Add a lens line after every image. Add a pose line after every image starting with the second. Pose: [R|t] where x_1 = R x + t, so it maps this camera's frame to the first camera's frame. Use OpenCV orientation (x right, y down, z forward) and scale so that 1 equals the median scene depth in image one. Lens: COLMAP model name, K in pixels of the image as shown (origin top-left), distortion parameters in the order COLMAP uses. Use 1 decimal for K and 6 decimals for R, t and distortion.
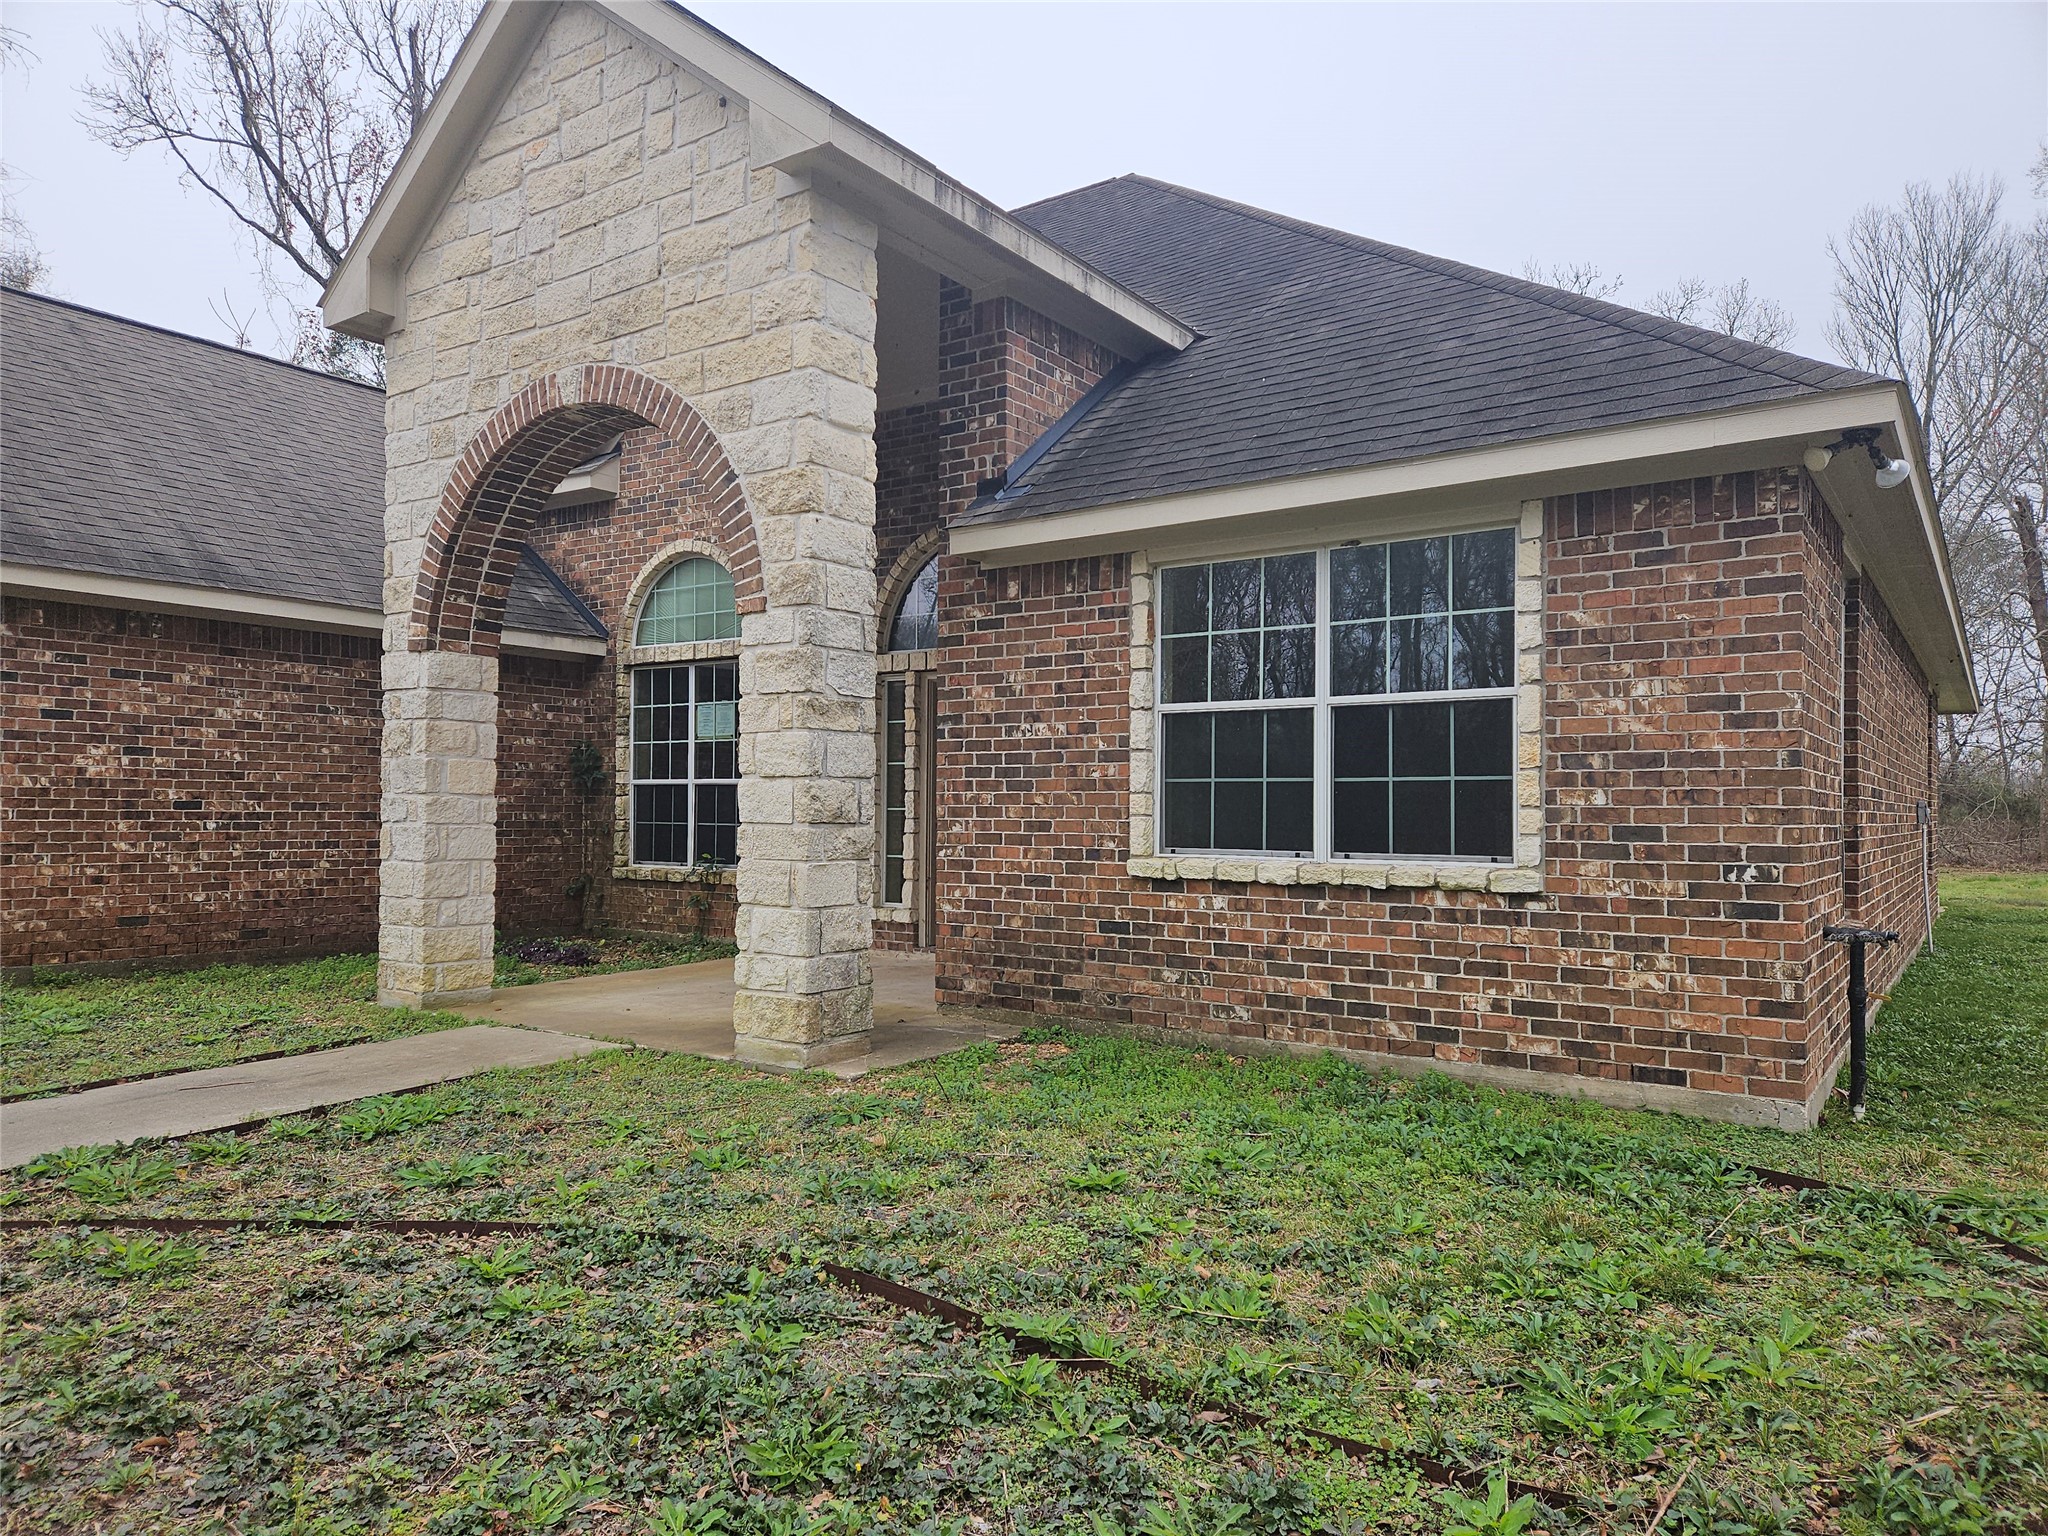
lens RADIAL K [[1353.4, 0, 1024.3], [0, 1353.4, 778.9], [0, 0, 1]] dist [0.084588, 0.000359]
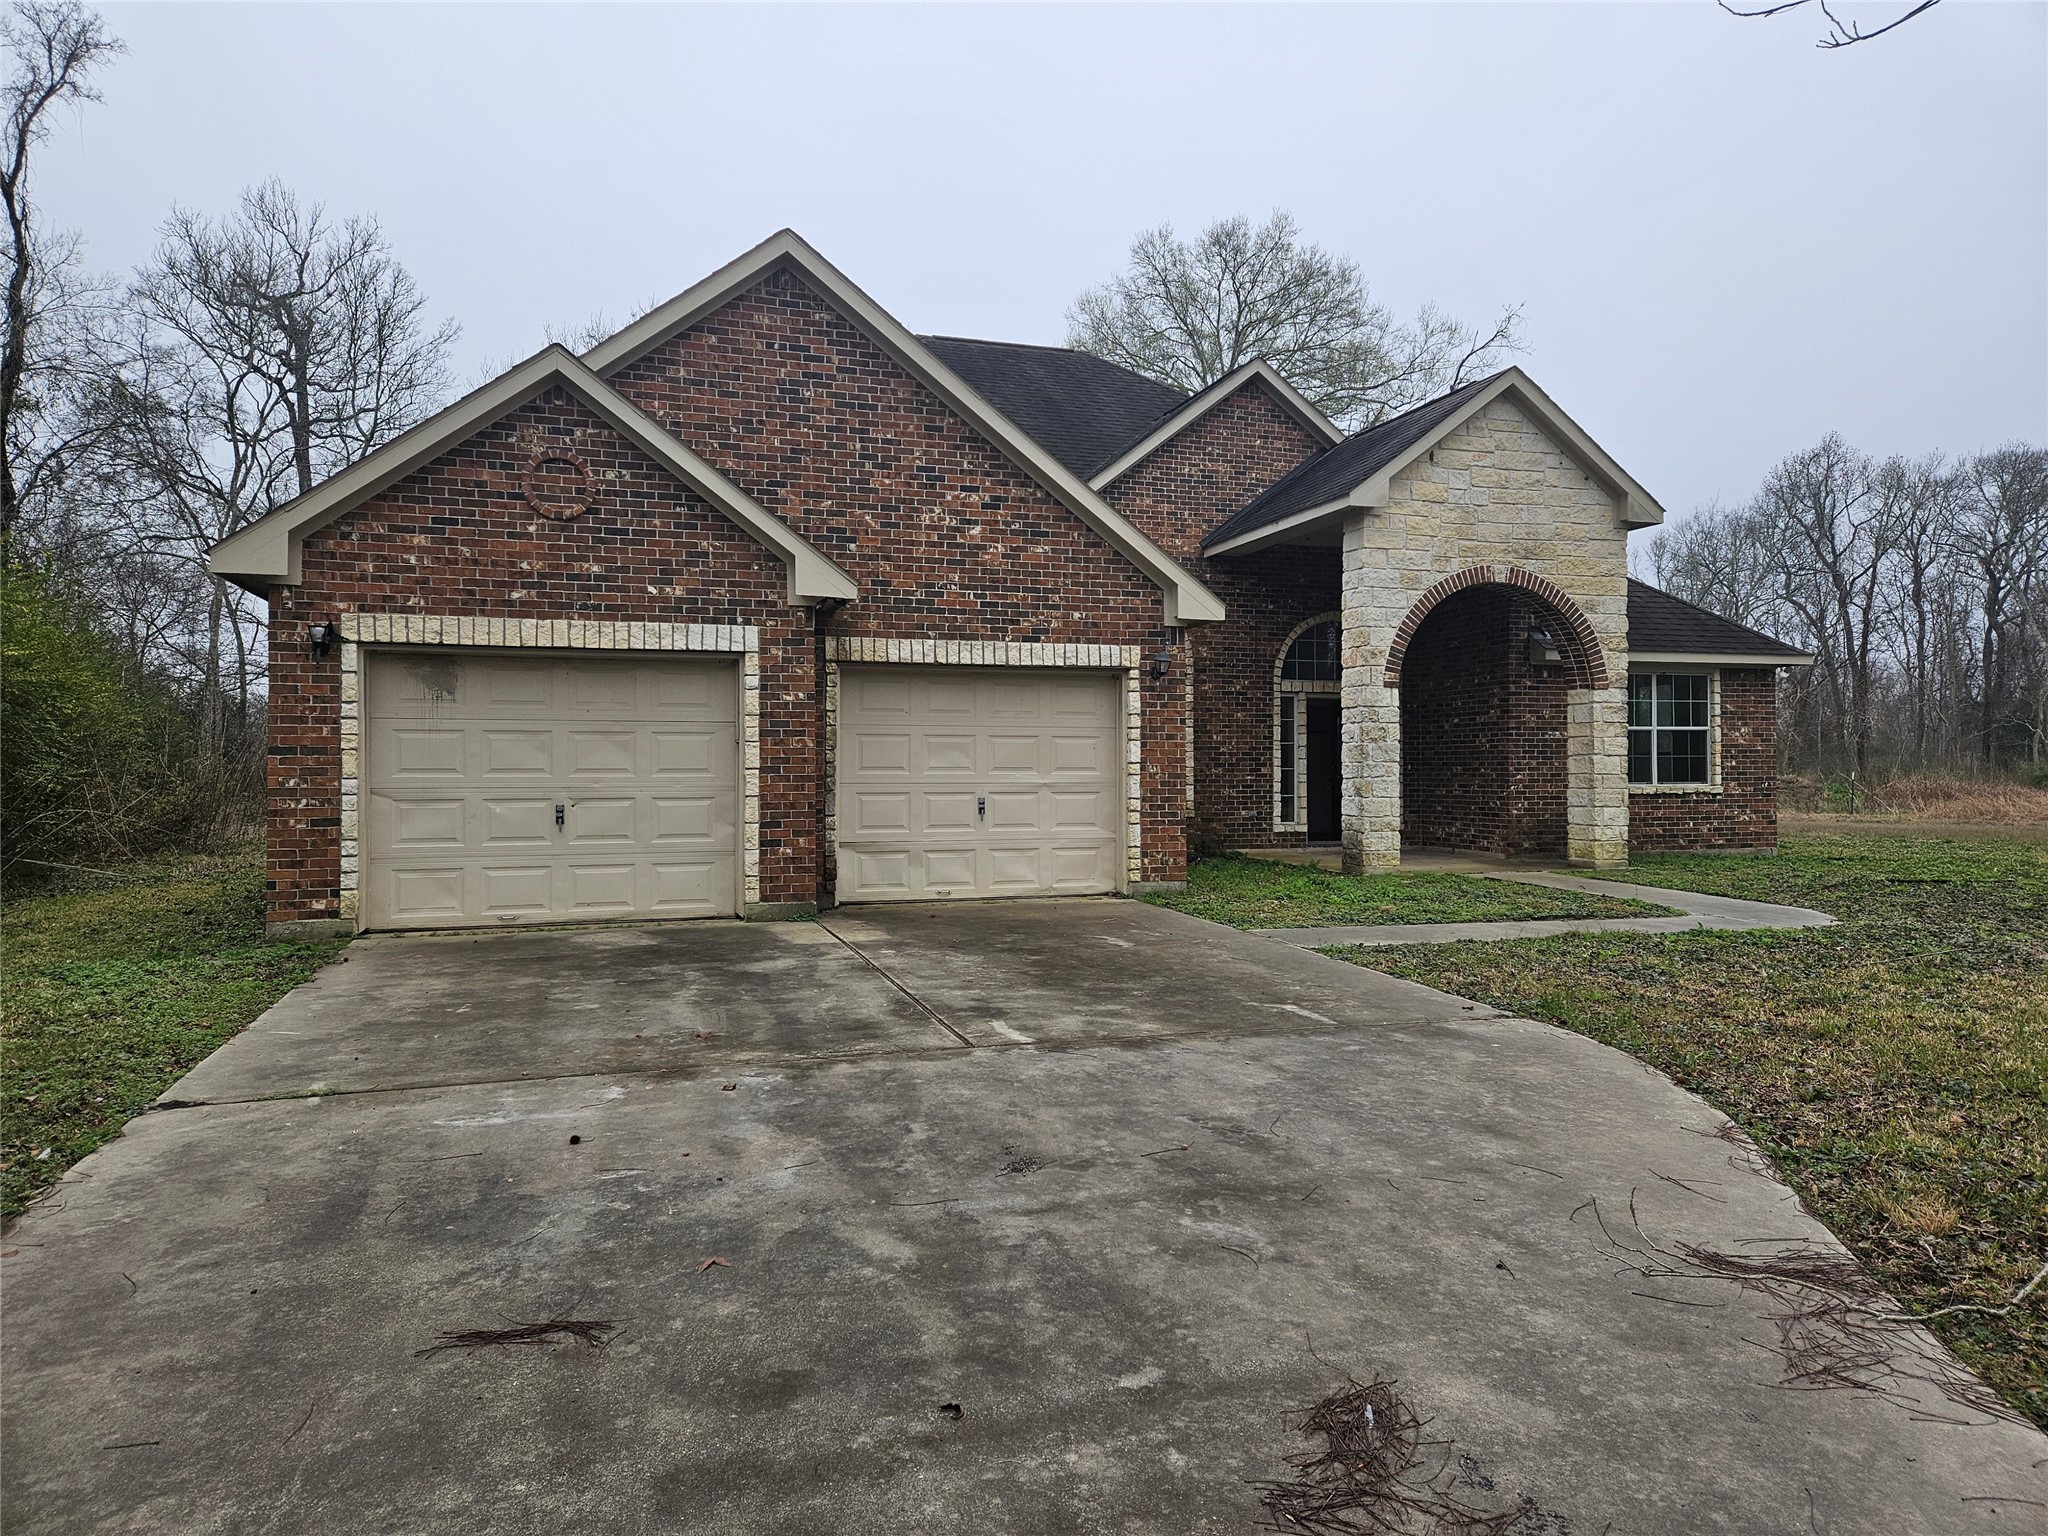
lens RADIAL K [[1353.4, 0, 1022.9], [0, 1353.4, 765.3], [0, 0, 1]] dist [0.084588, 0.000359]
pose [[0.588566, -0.003687, 0.808441, -2.930289], [-0.011354, 0.999853, 0.012825, -0.003803], [-0.808370, -0.016727, 0.588438, 0.389356]]
